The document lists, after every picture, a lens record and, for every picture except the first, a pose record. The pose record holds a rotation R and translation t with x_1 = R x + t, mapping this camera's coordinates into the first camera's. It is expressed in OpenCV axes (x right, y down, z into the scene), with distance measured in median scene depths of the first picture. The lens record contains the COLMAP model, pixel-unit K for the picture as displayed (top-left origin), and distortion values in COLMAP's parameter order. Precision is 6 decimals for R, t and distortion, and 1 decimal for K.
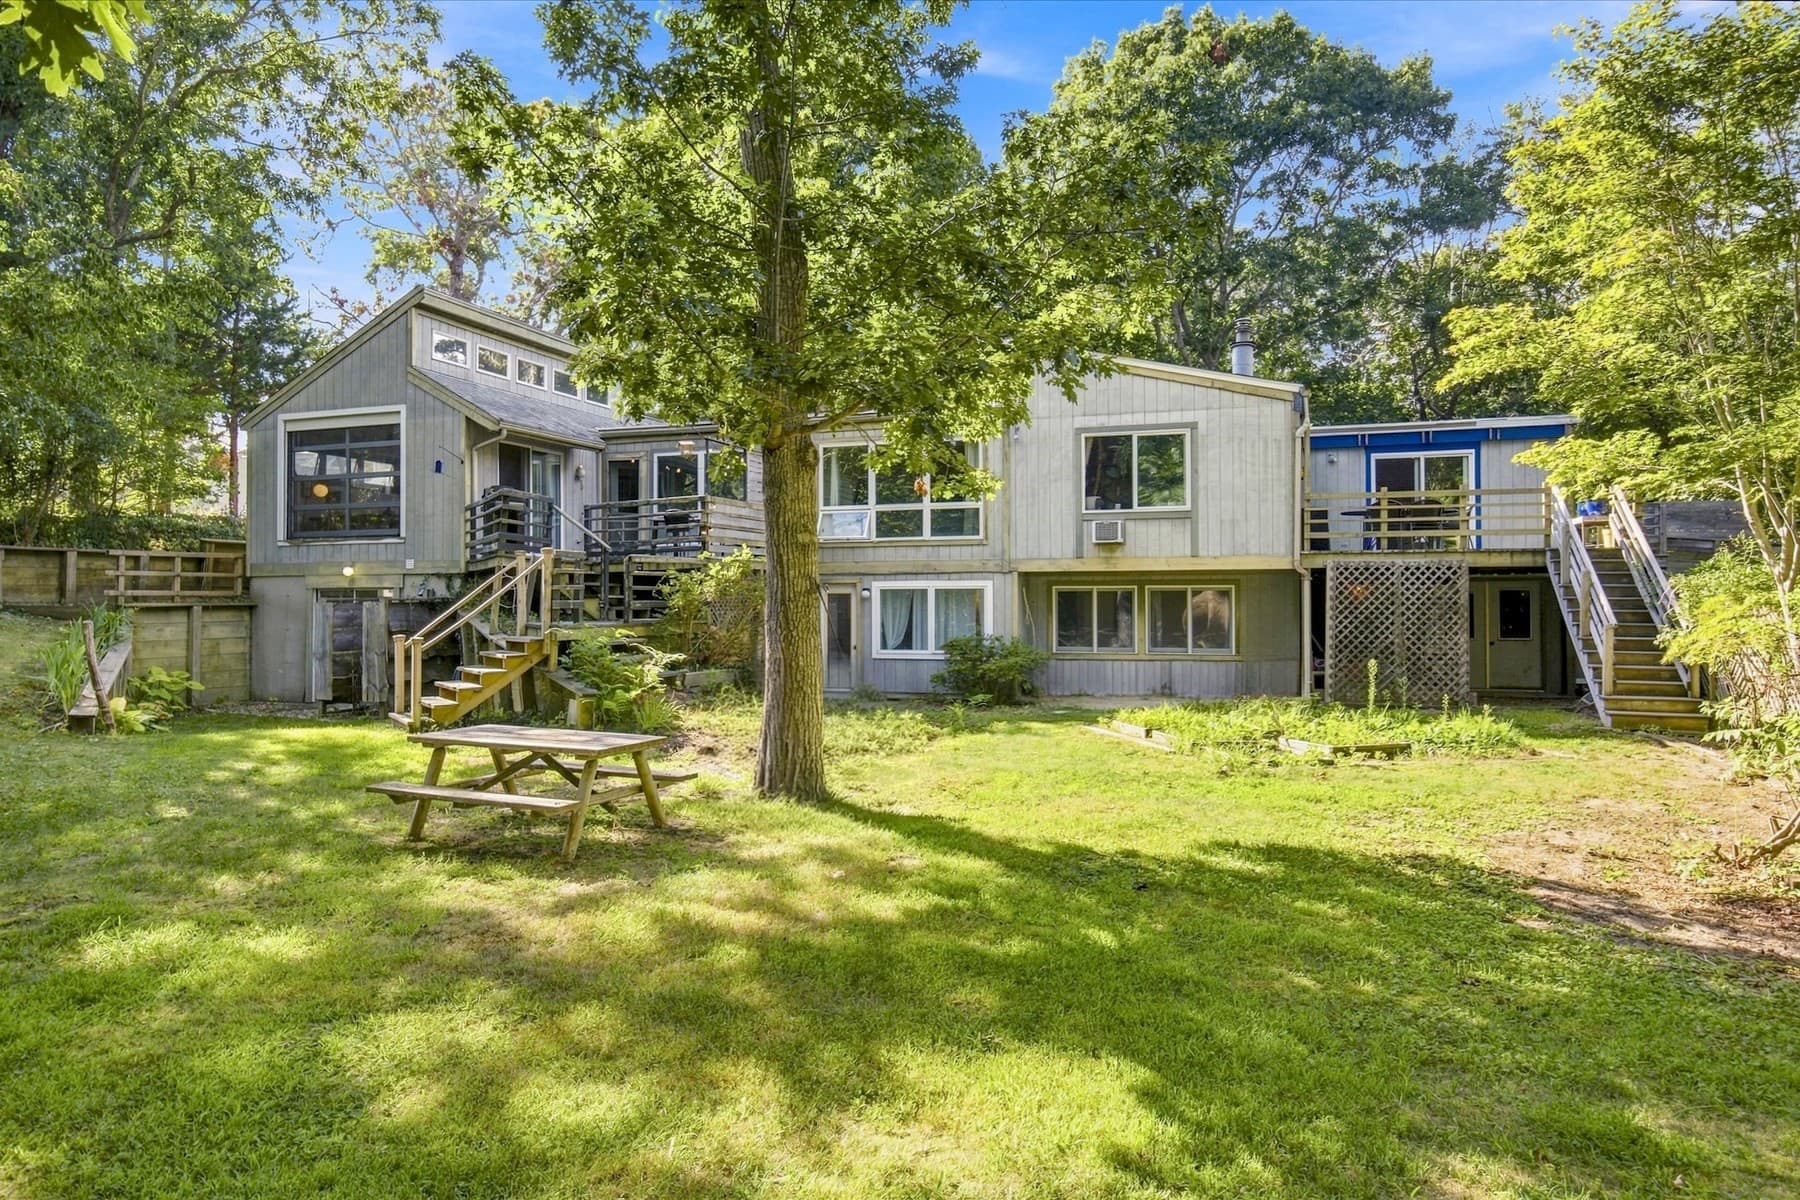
lens RADIAL K [[1018.7, 0, 900.8], [0, 1018.7, 587.3], [0, 0, 1]] dist [0.003554, -0.002210]
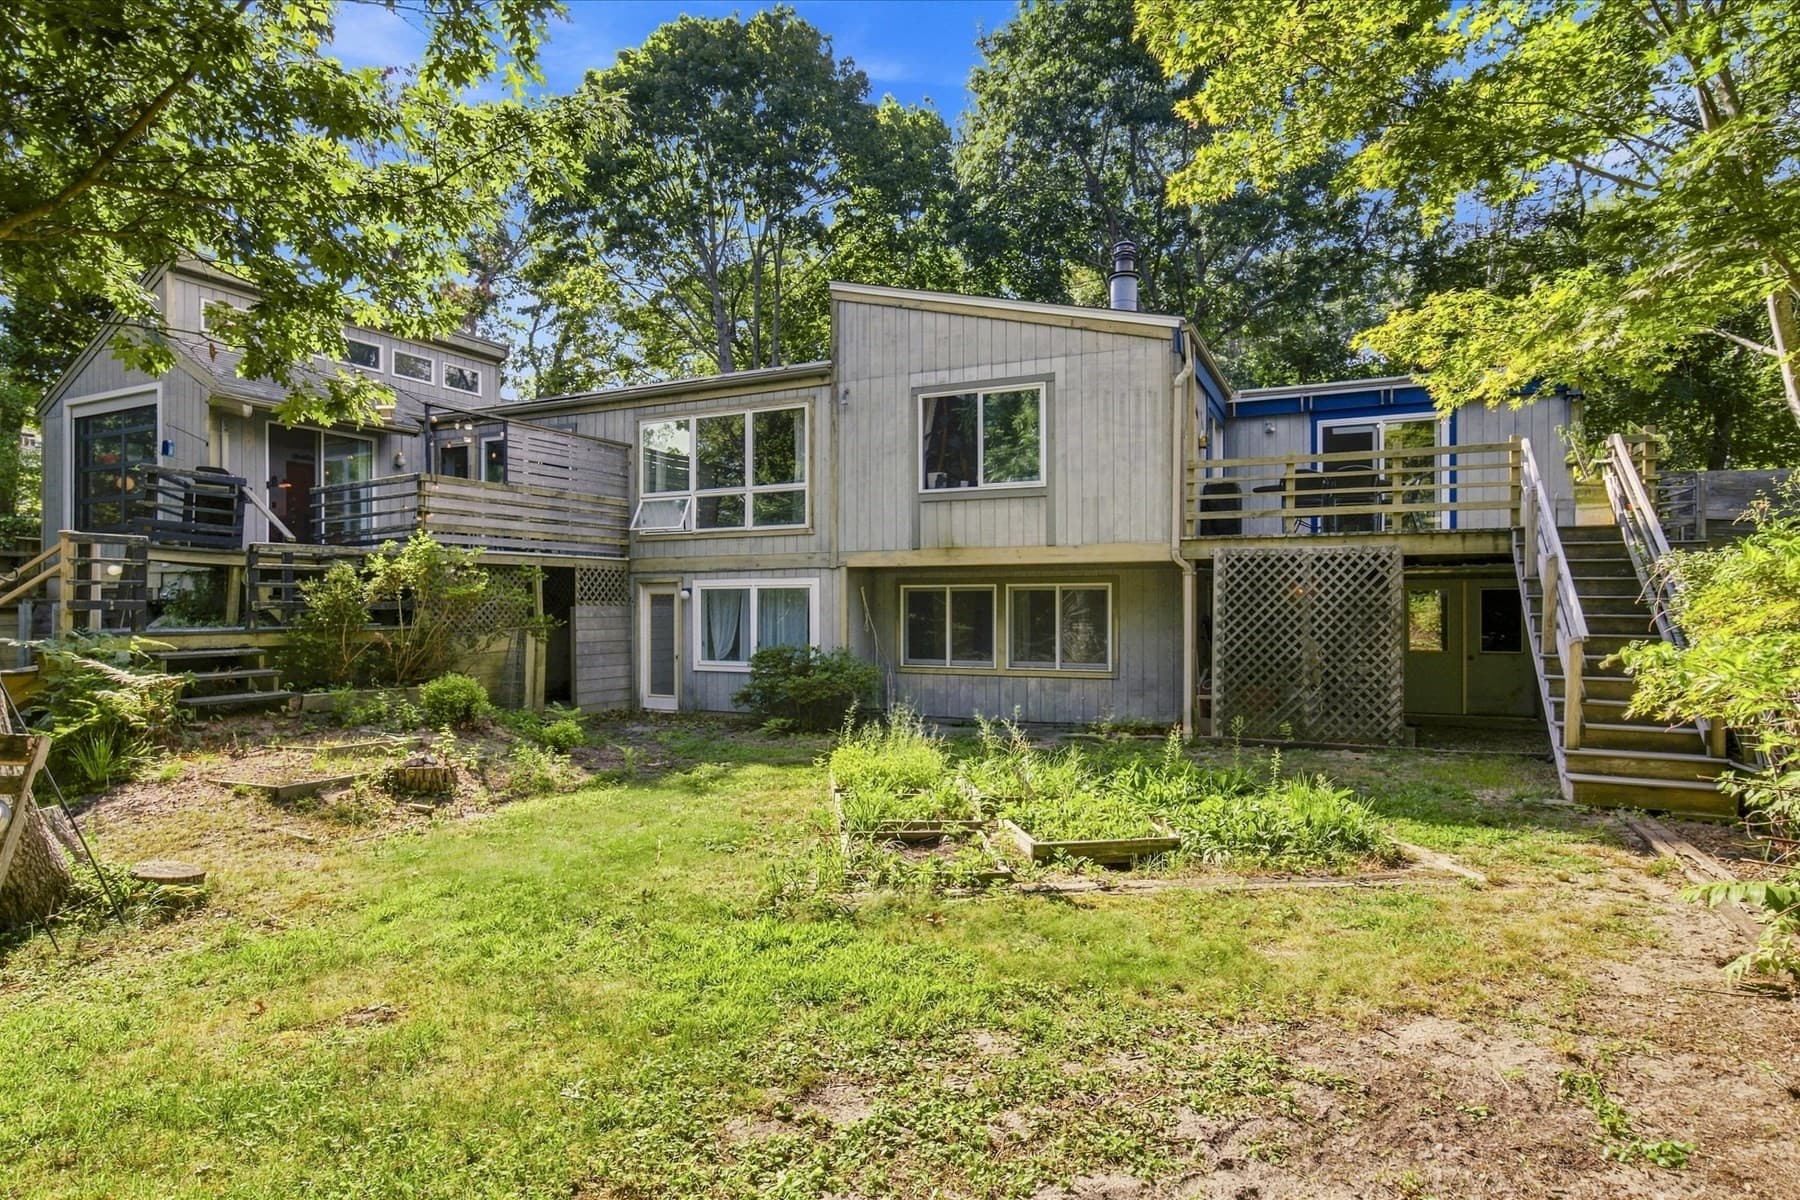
lens RADIAL K [[918.6, 0, 899.0], [0, 918.6, 605.7], [0, 0, 1]] dist [-0.007030, 0.001739]
pose [[0.994283, 0.000771, -0.106770, 0.250821], [0.000449, 0.999935, 0.011409, 0.007745], [0.106772, -0.011391, 0.994218, 0.289770]]
